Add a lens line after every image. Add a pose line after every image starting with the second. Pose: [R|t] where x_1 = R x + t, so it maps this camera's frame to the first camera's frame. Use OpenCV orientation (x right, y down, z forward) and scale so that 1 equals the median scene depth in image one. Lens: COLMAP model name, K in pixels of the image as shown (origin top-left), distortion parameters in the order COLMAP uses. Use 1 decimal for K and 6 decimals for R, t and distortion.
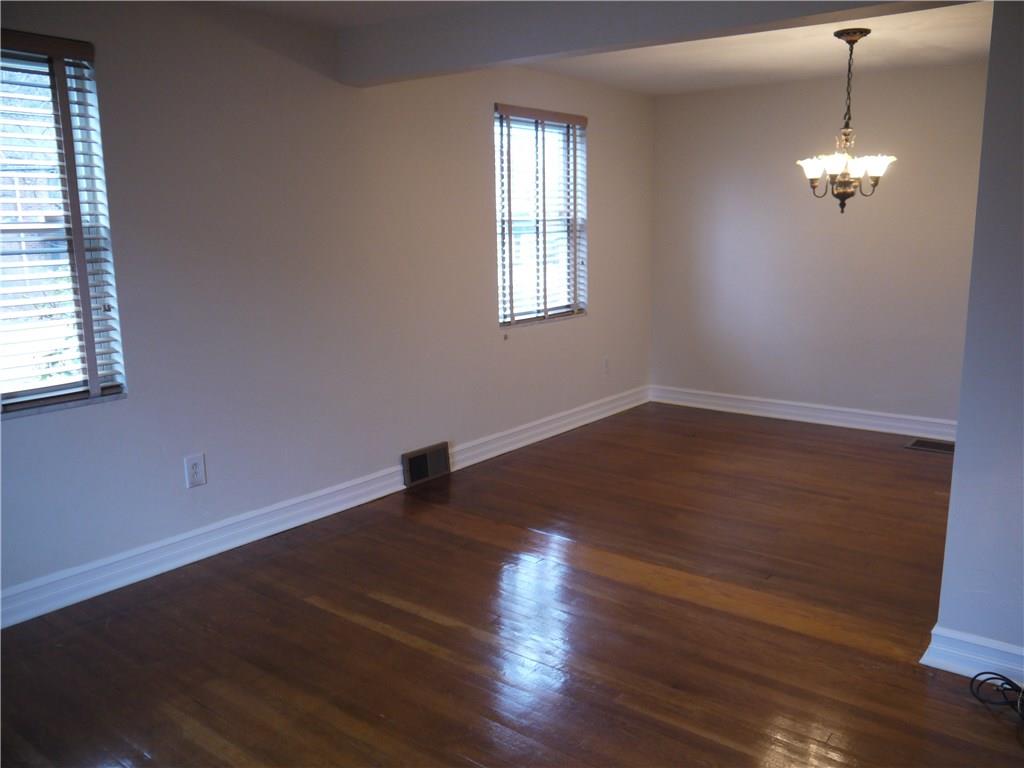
lens RADIAL K [[836.6, 0, 514.1], [0, 836.6, 387.4], [0, 0, 1]] dist [-0.070862, 0.086074]
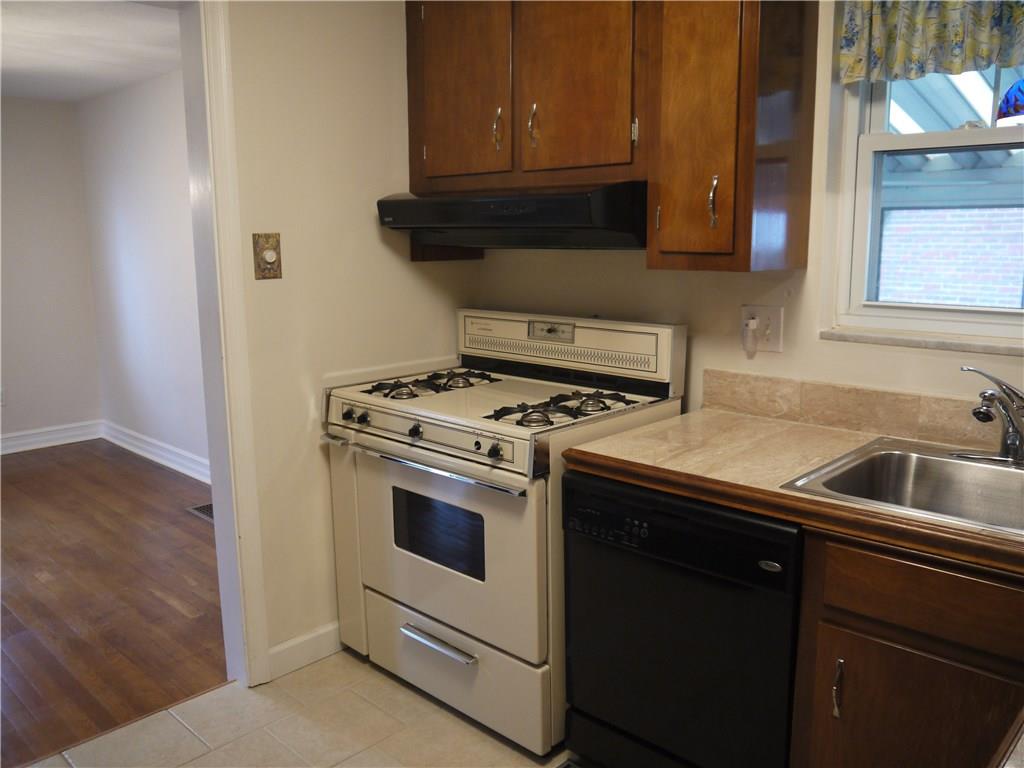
lens RADIAL K [[836.6, 0, 514.1], [0, 836.6, 387.4], [0, 0, 1]] dist [-0.070862, 0.086074]
pose [[0.995171, 0.024886, -0.094952, 1.114168], [-0.025730, 0.999639, -0.007680, -0.068440], [0.094727, 0.010086, 0.995452, 0.233238]]
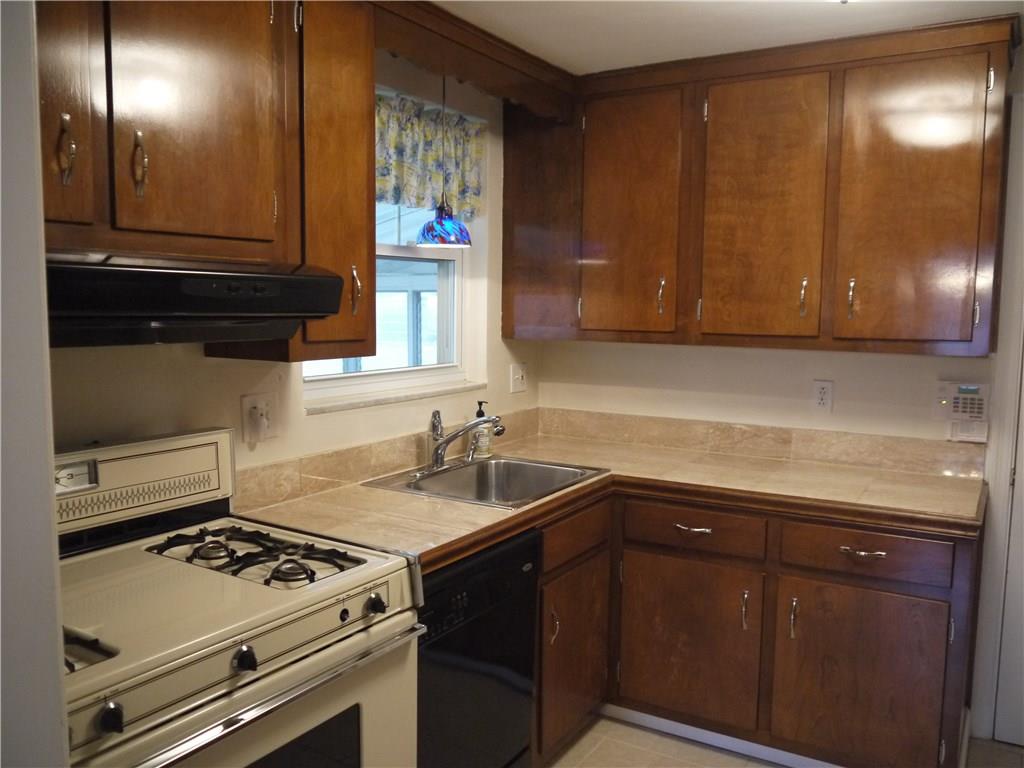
lens RADIAL K [[836.6, 0, 514.1], [0, 836.6, 387.4], [0, 0, 1]] dist [-0.070862, 0.086074]
pose [[-0.116477, -0.083980, 0.989637, 0.661535], [0.183945, 0.977356, 0.104587, -0.163455], [-0.976011, 0.194221, -0.098392, 0.701925]]
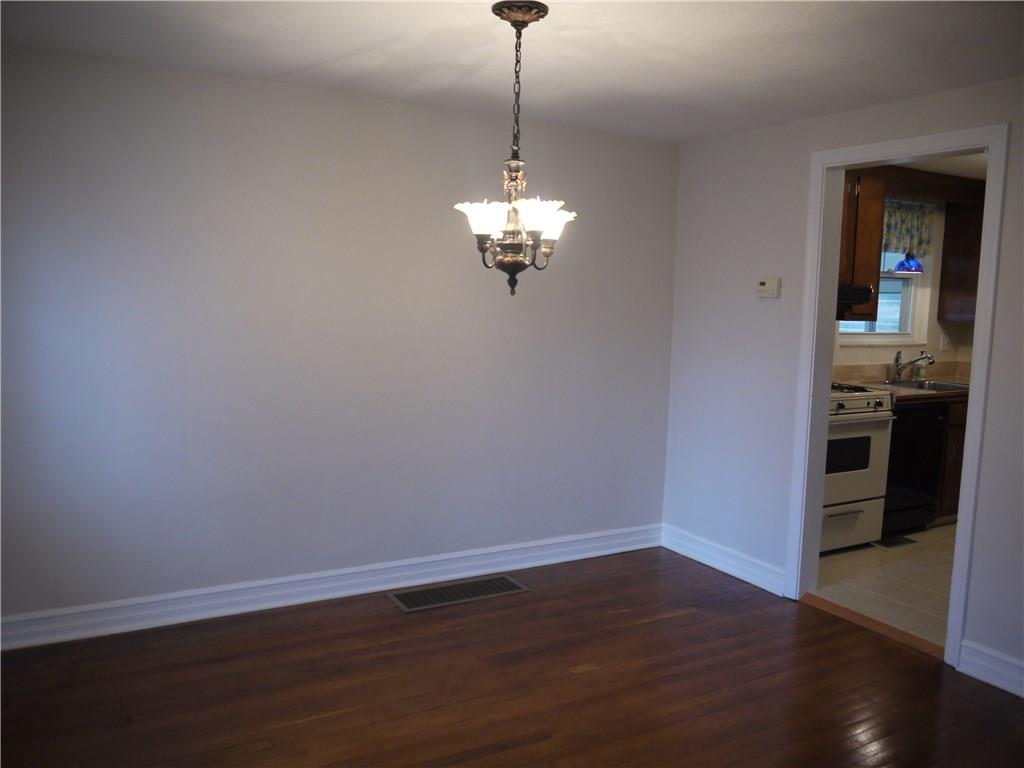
lens RADIAL K [[836.6, 0, 514.1], [0, 836.6, 387.4], [0, 0, 1]] dist [-0.070862, 0.086074]
pose [[0.371100, -0.080639, 0.925085, -0.185012], [0.147538, 0.988688, 0.026998, -0.159560], [-0.916797, 0.126467, 0.378799, 0.773601]]
